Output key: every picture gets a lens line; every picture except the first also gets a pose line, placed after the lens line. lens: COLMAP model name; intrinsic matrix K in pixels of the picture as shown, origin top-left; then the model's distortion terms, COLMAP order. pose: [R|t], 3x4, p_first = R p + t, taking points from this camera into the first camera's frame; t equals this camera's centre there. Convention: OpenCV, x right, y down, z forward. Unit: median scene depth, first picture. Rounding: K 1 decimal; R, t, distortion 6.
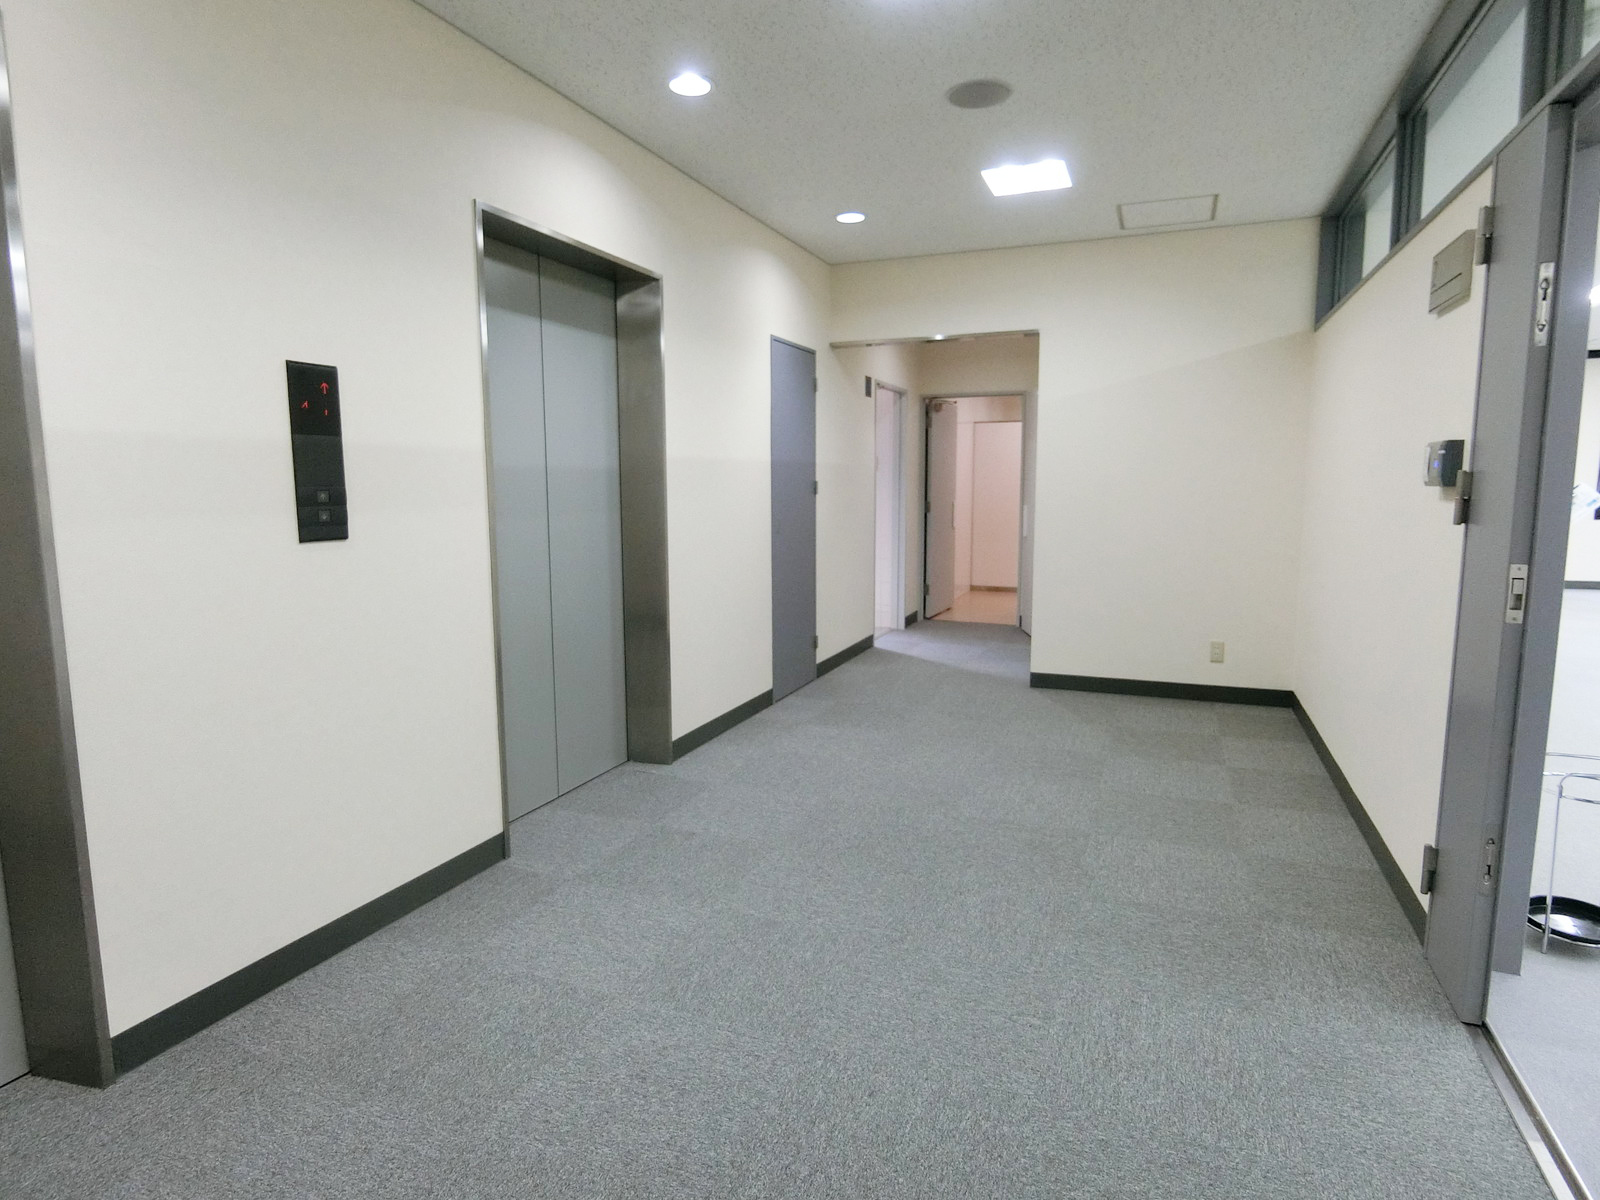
lens RADIAL K [[876.5, 0, 800.0], [0, 876.5, 600.0], [0, 0, 1]] dist [0.001165, 0.000343]
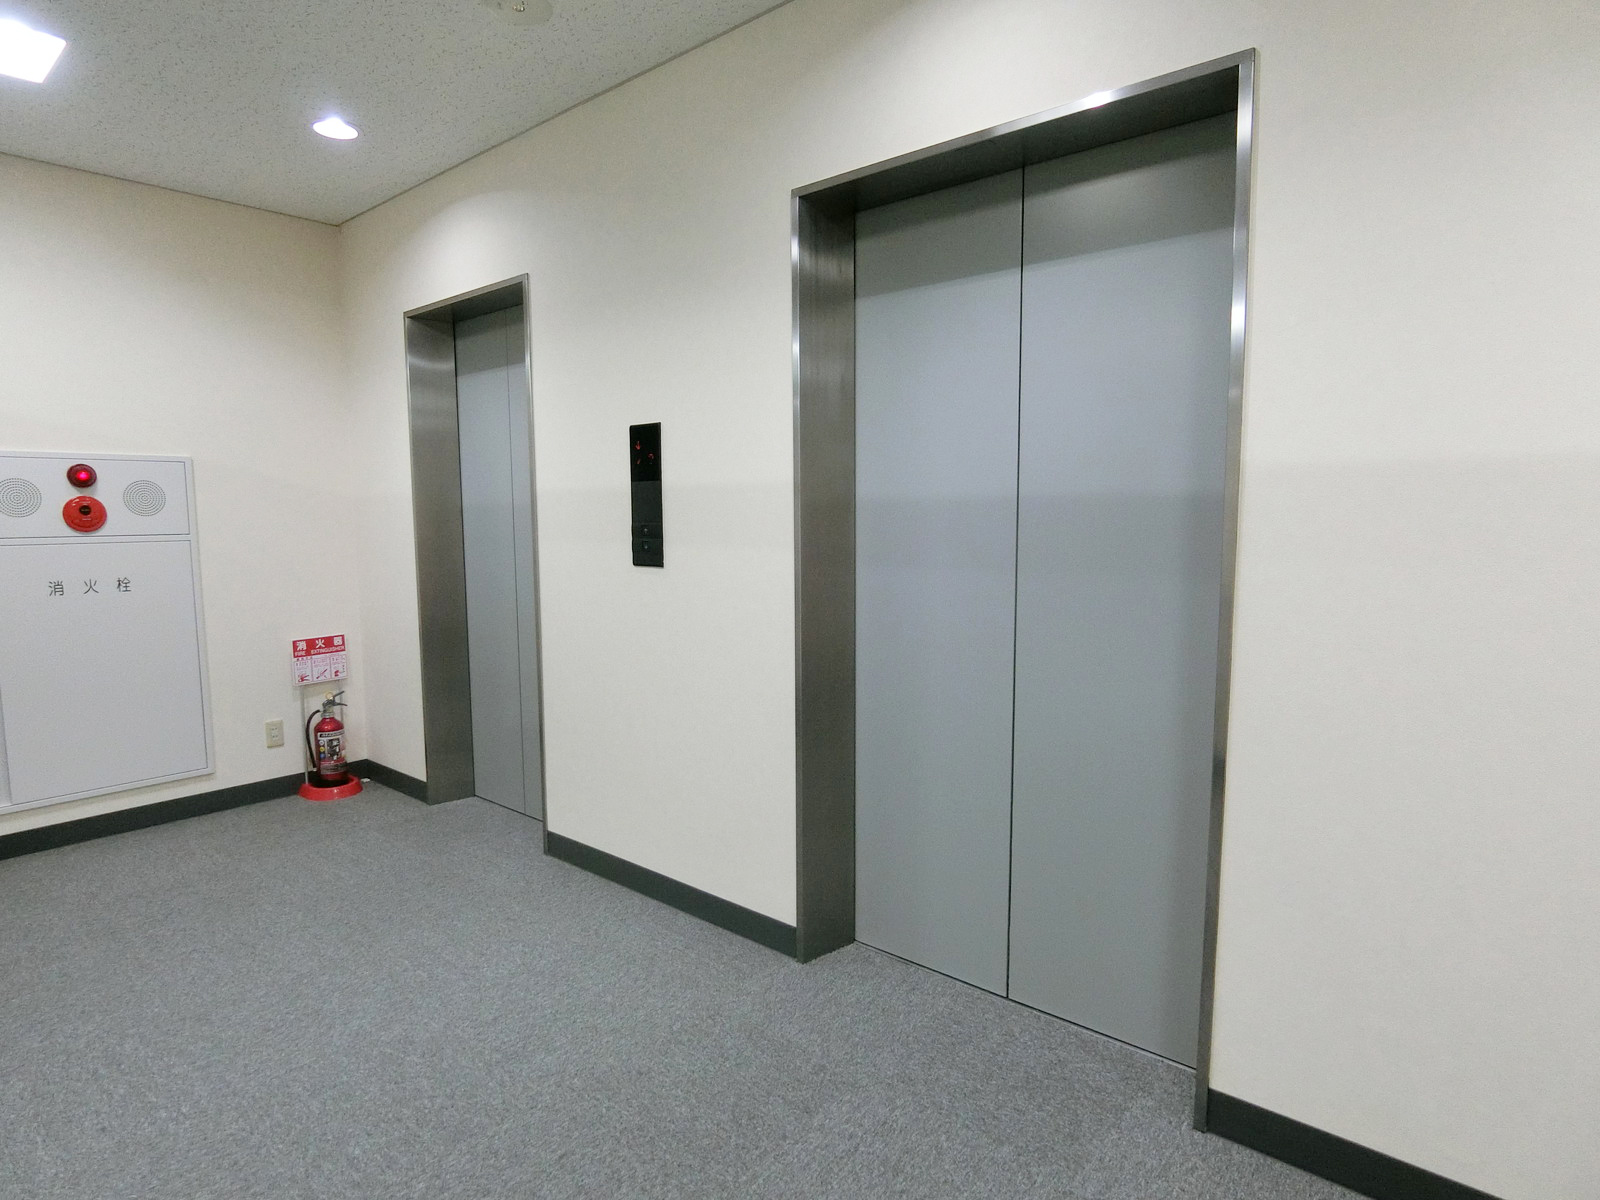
lens RADIAL K [[916.6, 0, 800.0], [0, 916.6, 600.0], [0, 0, 1]] dist [-0.007408, -0.001344]
pose [[-0.322928, 0.102294, -0.940879, 0.606871], [-0.117046, 0.982193, 0.146959, -0.234660], [0.939158, 0.157584, -0.305205, 1.598649]]
